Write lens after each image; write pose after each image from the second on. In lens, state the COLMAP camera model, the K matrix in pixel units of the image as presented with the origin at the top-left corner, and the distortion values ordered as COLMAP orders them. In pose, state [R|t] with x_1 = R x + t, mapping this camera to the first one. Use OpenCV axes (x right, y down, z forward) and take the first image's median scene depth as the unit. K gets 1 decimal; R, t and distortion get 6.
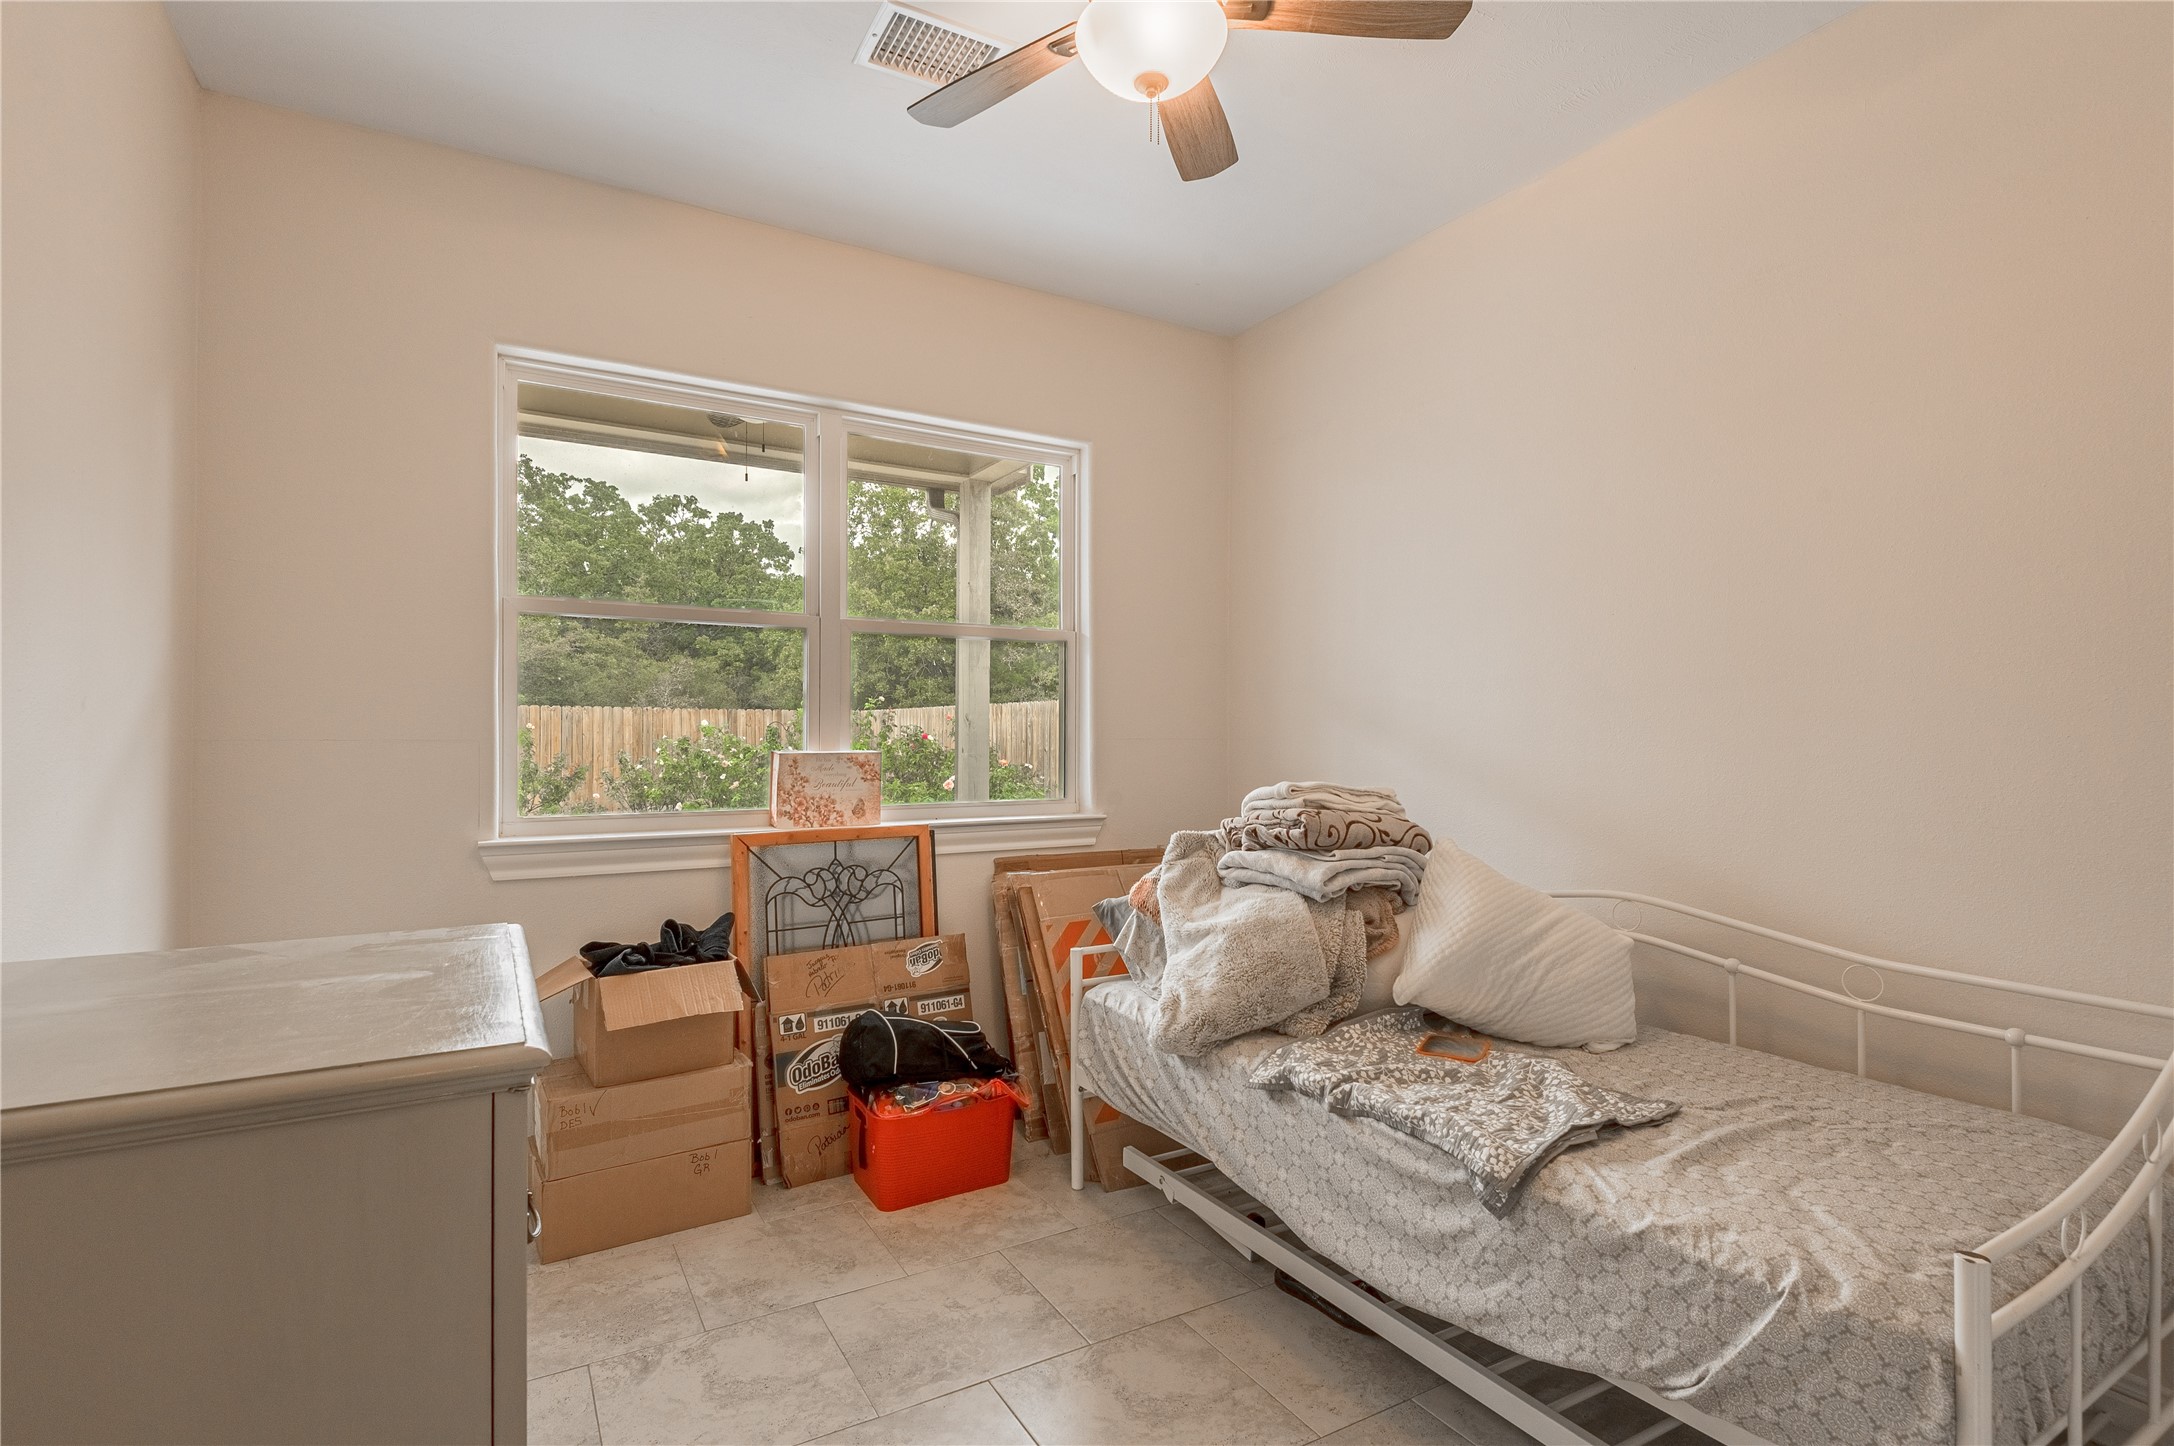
lens RADIAL K [[1015.3, 0, 1084.5], [0, 1015.3, 726.3], [0, 0, 1]] dist [0.010992, -0.009190]
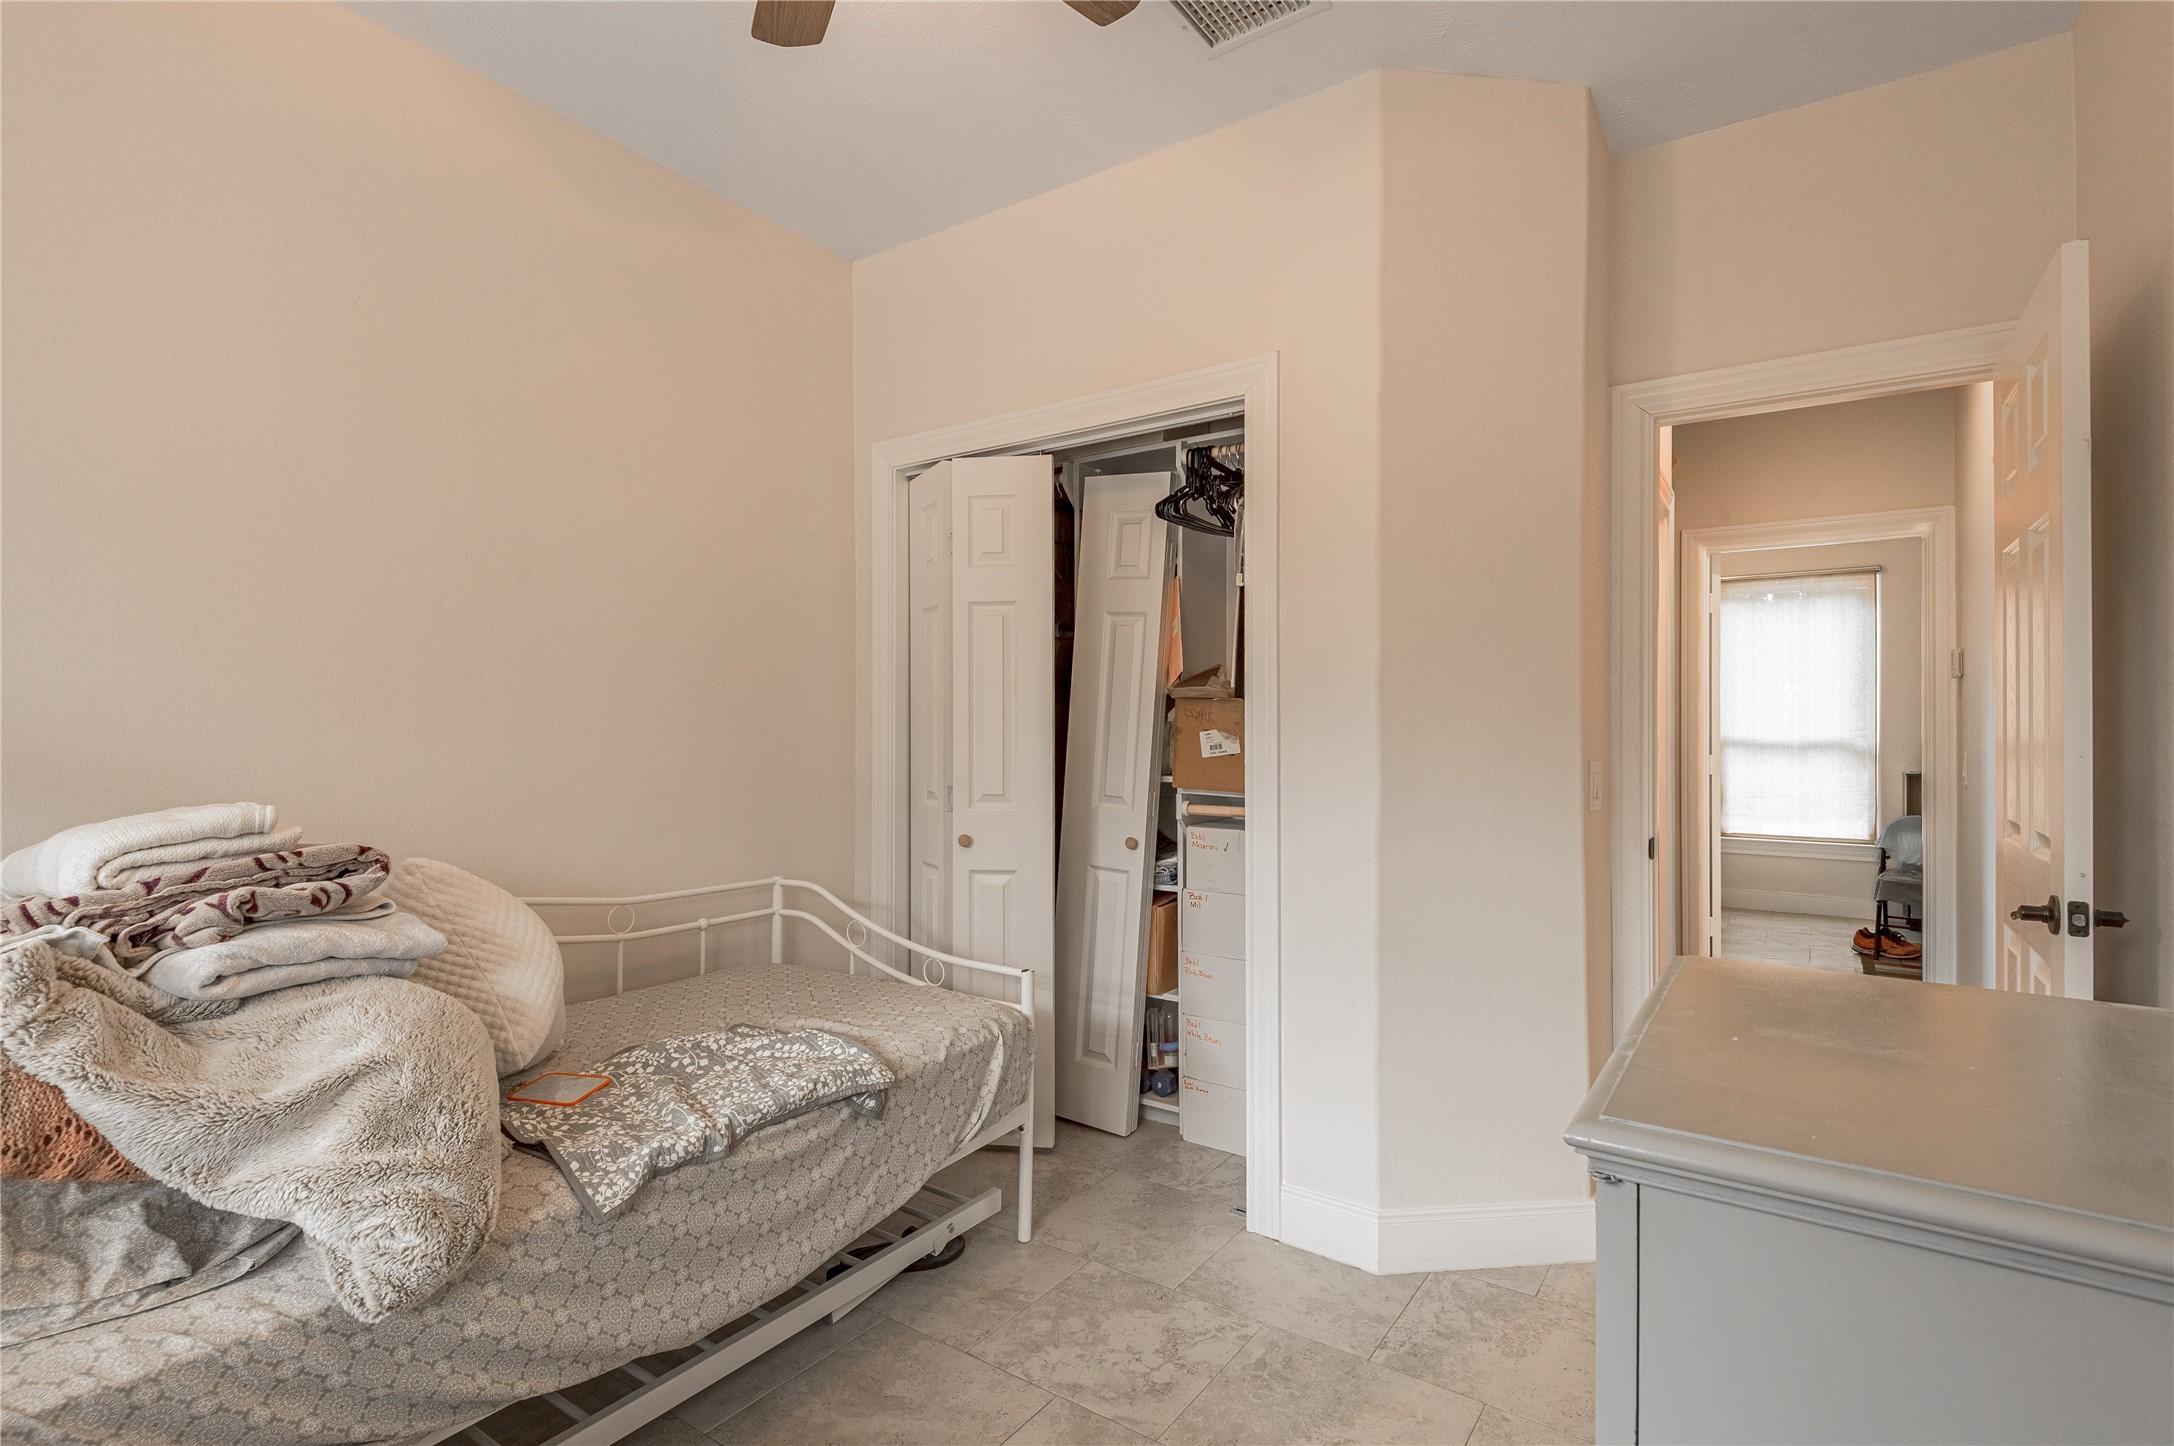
lens RADIAL K [[1015.3, 0, 1093.2], [0, 1015.3, 723.9], [0, 0, 1]] dist [0.010992, -0.009190]
pose [[-0.418750, -0.001278, 0.908101, -0.728862], [-0.012717, 0.999909, -0.004457, 0.008689], [-0.908012, -0.013415, -0.418728, 1.157718]]
